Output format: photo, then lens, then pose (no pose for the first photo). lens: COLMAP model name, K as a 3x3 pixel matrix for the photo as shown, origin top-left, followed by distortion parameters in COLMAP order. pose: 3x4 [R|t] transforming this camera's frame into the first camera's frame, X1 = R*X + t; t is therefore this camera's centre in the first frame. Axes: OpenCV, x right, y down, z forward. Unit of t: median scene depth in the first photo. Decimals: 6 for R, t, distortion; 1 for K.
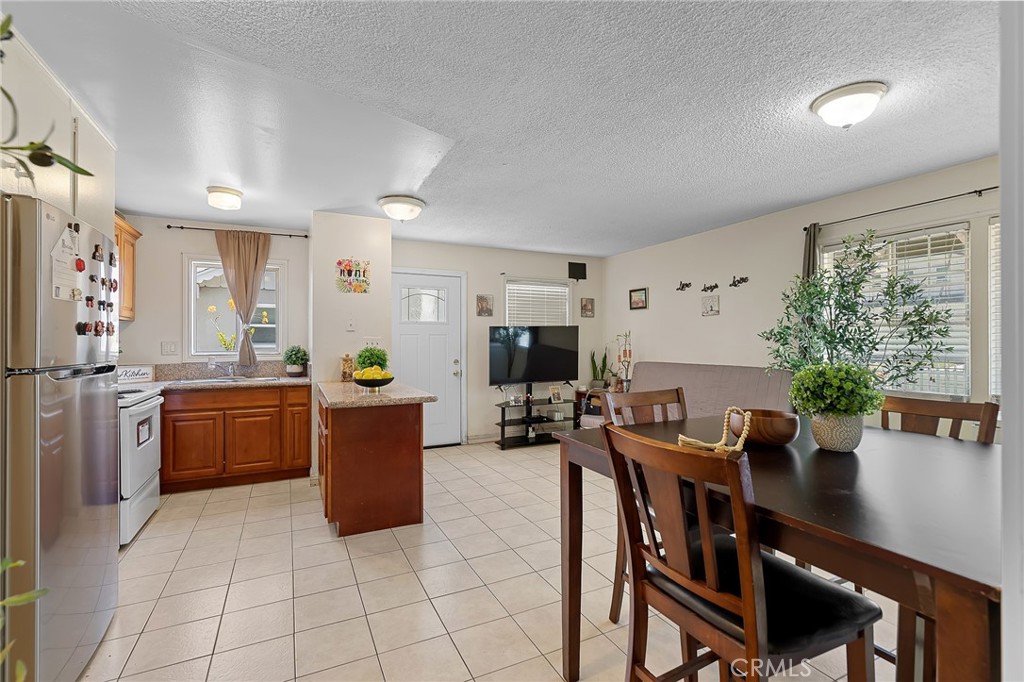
lens RADIAL K [[463.2, 0, 511.1], [0, 463.2, 342.9], [0, 0, 1]] dist [0.003173, -0.000242]
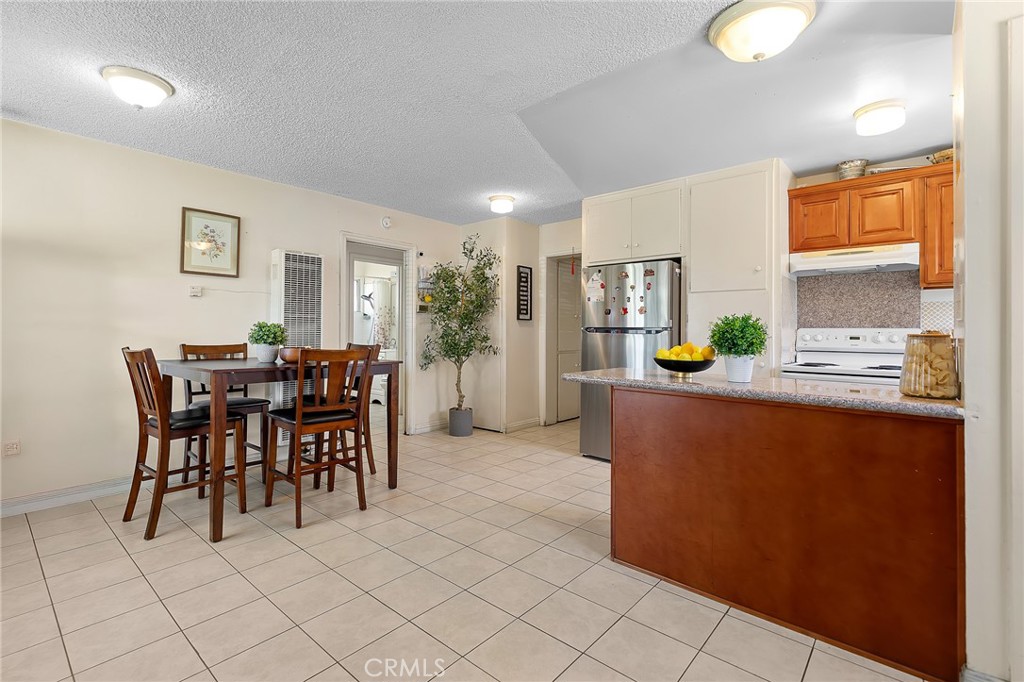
lens RADIAL K [[465.0, 0, 508.5], [0, 465.0, 329.1], [0, 0, 1]] dist [0.004985, 0.000007]
pose [[-0.920324, -0.006006, -0.391111, 0.135759], [-0.006514, 0.999979, -0.000027, 0.018258], [0.391103, 0.002522, -0.920344, 0.905674]]
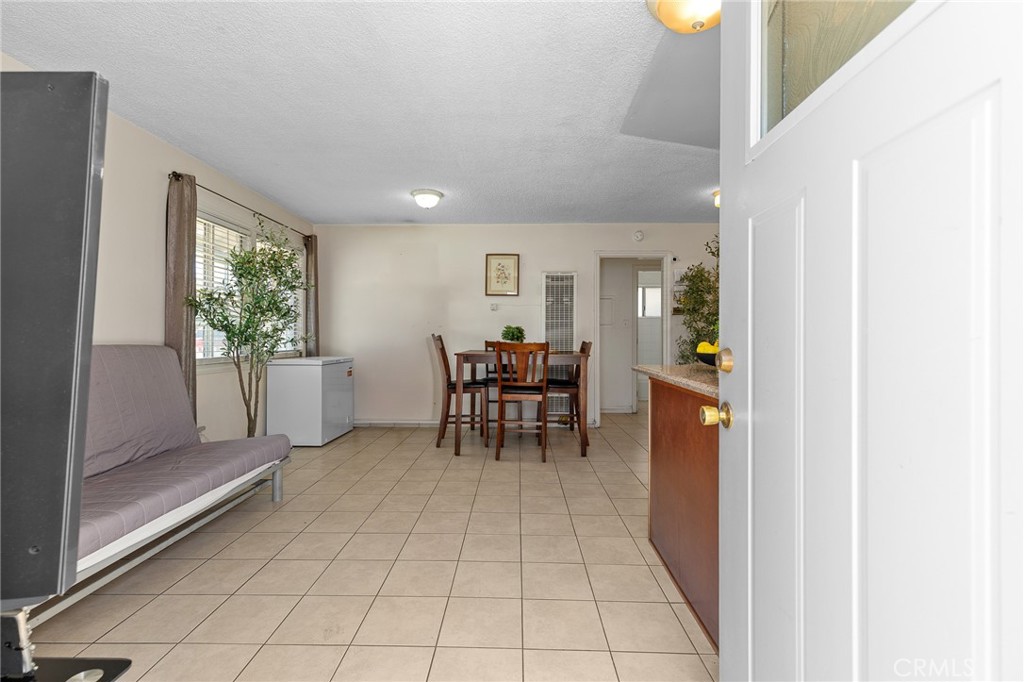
lens RADIAL K [[460.9, 0, 507.7], [0, 460.9, 334.9], [0, 0, 1]] dist [0.008033, -0.000560]
pose [[-0.889389, 0.002031, 0.457147, -0.186968], [0.001509, 0.999998, -0.001507, 0.030046], [-0.457149, -0.000651, -0.889390, 1.005864]]
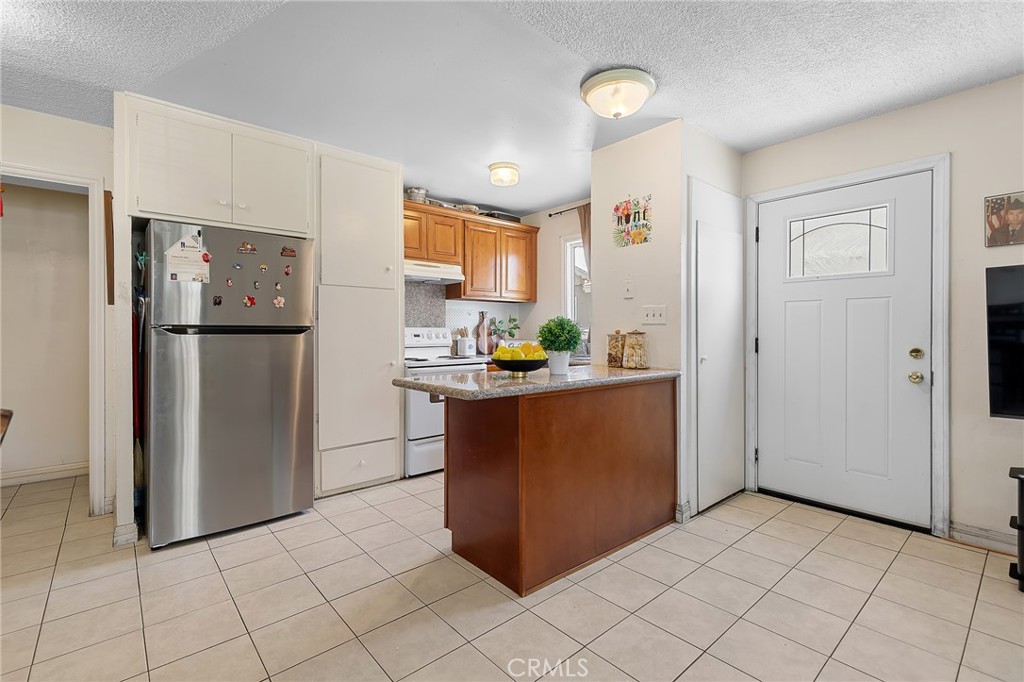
lens RADIAL K [[460.9, 0, 507.7], [0, 460.9, 334.9], [0, 0, 1]] dist [0.008033, -0.000560]
pose [[0.258172, 0.008420, -0.966062, 0.224246], [-0.003396, 0.999964, 0.007808, 0.019487], [0.966093, 0.001265, 0.258192, 0.465644]]
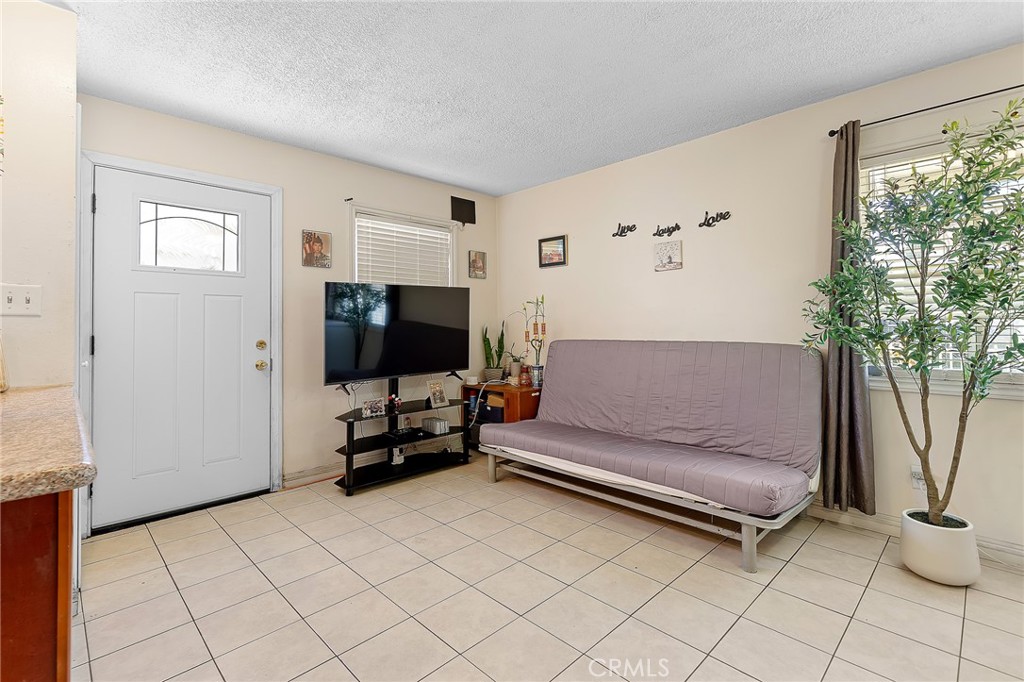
lens RADIAL K [[468.0, 0, 515.3], [0, 468.0, 318.9], [0, 0, 1]] dist [0.001086, -0.000235]
pose [[0.946171, -0.000153, 0.323667, -0.010421], [0.006495, 0.999807, -0.018515, 0.021275], [-0.323602, 0.019621, 0.945990, 0.353460]]
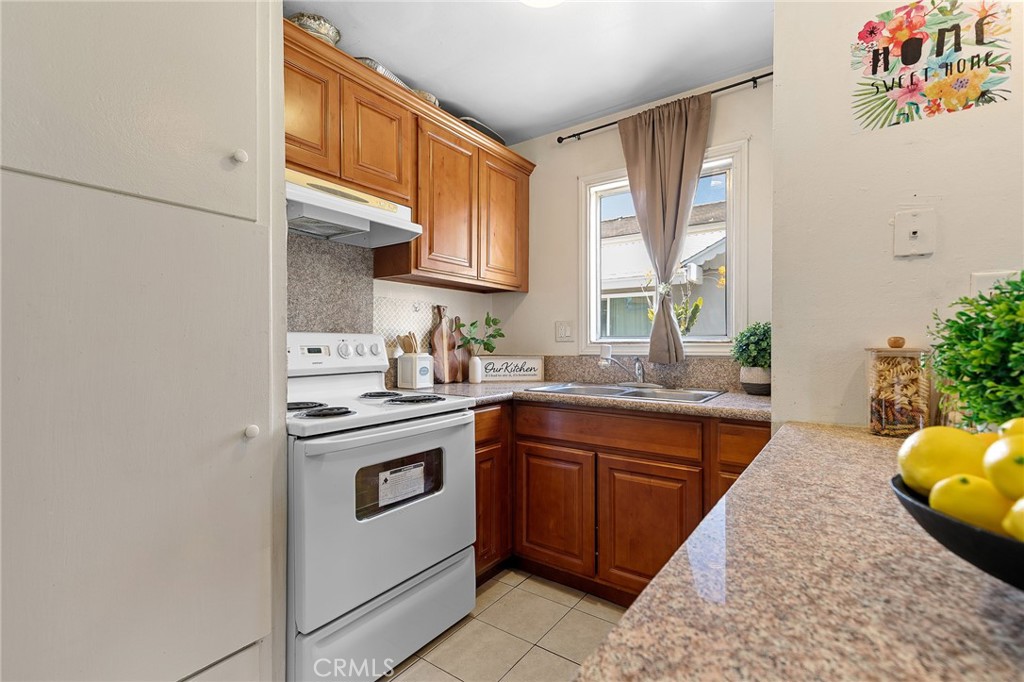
lens RADIAL K [[463.2, 0, 511.1], [0, 463.2, 342.9], [0, 0, 1]] dist [0.003173, -0.000242]
pose [[0.478035, 0.003446, -0.878334, -0.158853], [-0.004462, 0.999989, 0.001495, 0.020445], [0.878329, 0.003204, 0.478045, 0.479760]]
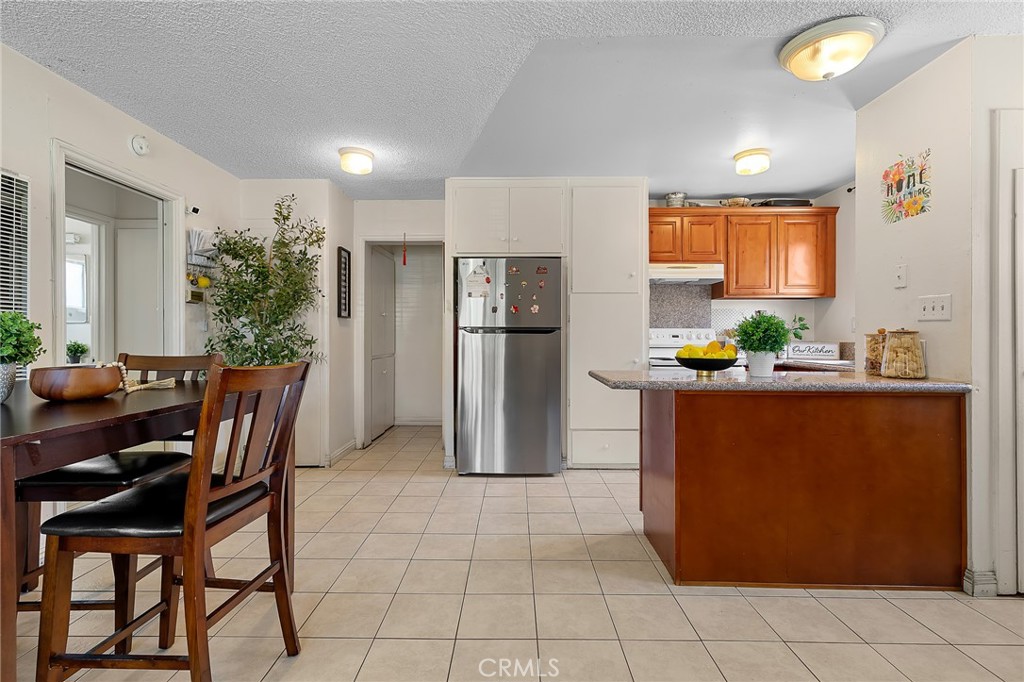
lens RADIAL K [[460.9, 0, 507.7], [0, 460.9, 334.9], [0, 0, 1]] dist [0.008033, -0.000560]
pose [[-0.448822, 0.001351, -0.893620, 0.275250], [-0.004116, 0.999985, 0.003579, 0.023176], [0.893612, 0.005285, -0.448809, 0.610153]]
